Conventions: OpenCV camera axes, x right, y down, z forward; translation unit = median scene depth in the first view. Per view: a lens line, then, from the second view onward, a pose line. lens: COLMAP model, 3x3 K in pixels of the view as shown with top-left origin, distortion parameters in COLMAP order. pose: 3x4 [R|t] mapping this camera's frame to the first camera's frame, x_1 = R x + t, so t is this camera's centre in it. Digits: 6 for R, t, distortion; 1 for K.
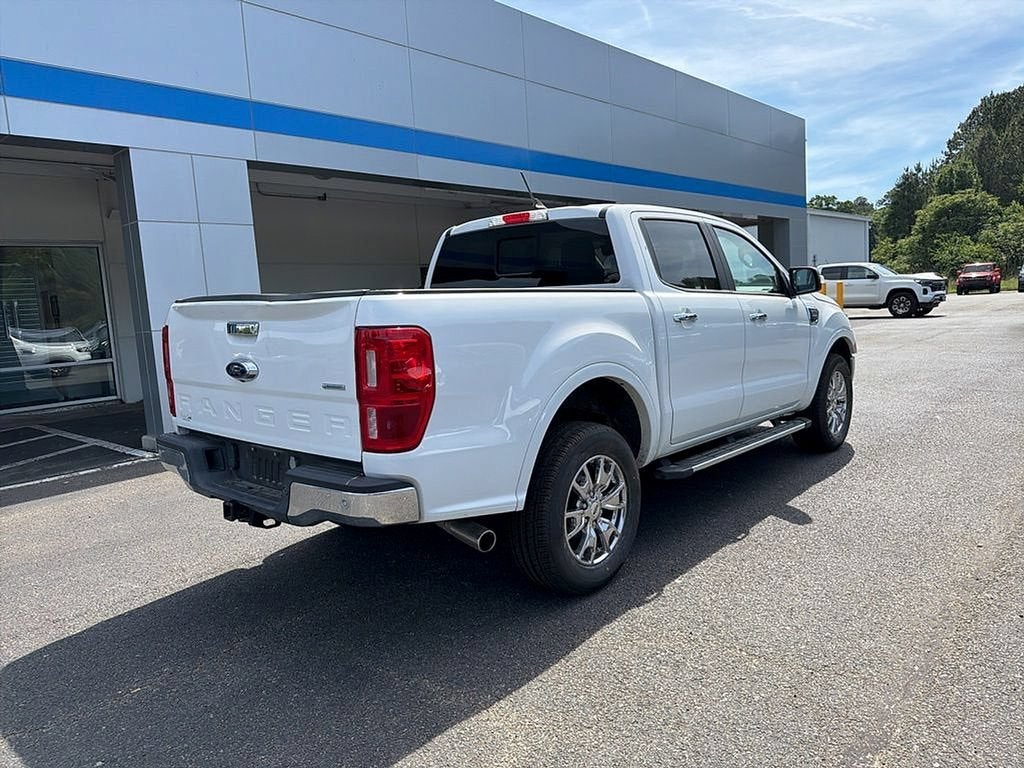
lens RADIAL K [[736.4, 0, 512.0], [0, 736.4, 384.0], [0, 0, 1]] dist [0.025974, -0.033647]
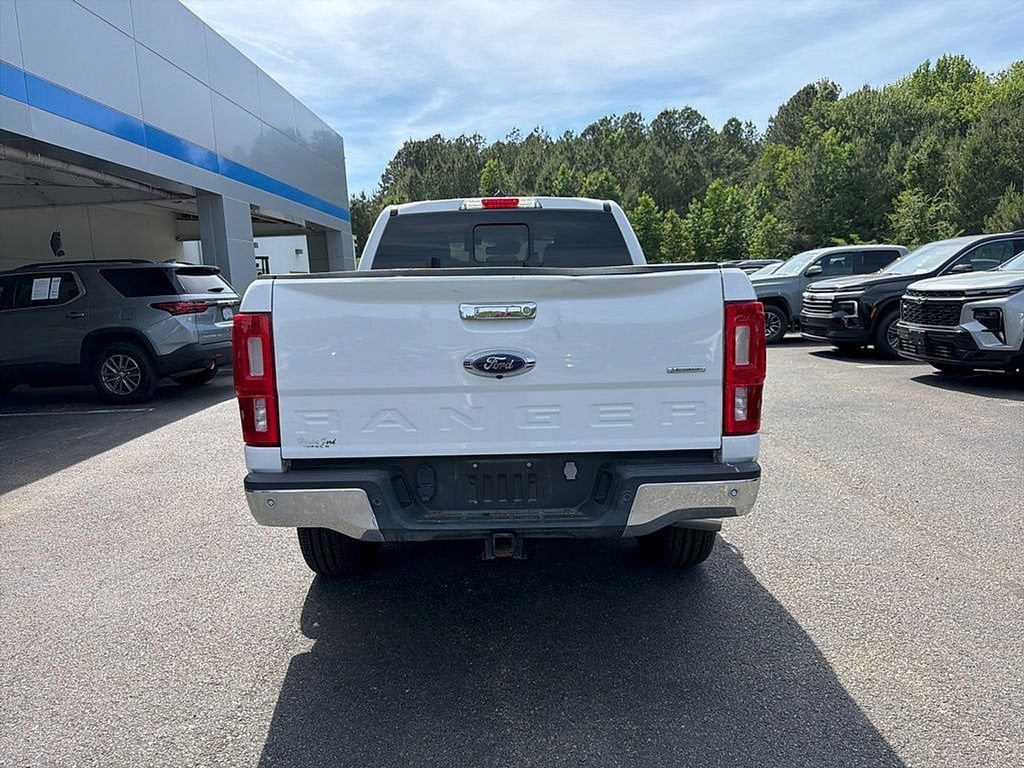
lens RADIAL K [[736.4, 0, 512.0], [0, 736.4, 384.0], [0, 0, 1]] dist [0.025974, -0.033647]
pose [[0.734306, -0.060855, 0.676086, -0.678956], [0.073349, 0.997255, 0.010099, -0.002371], [-0.674845, 0.042175, 0.736754, 0.324193]]
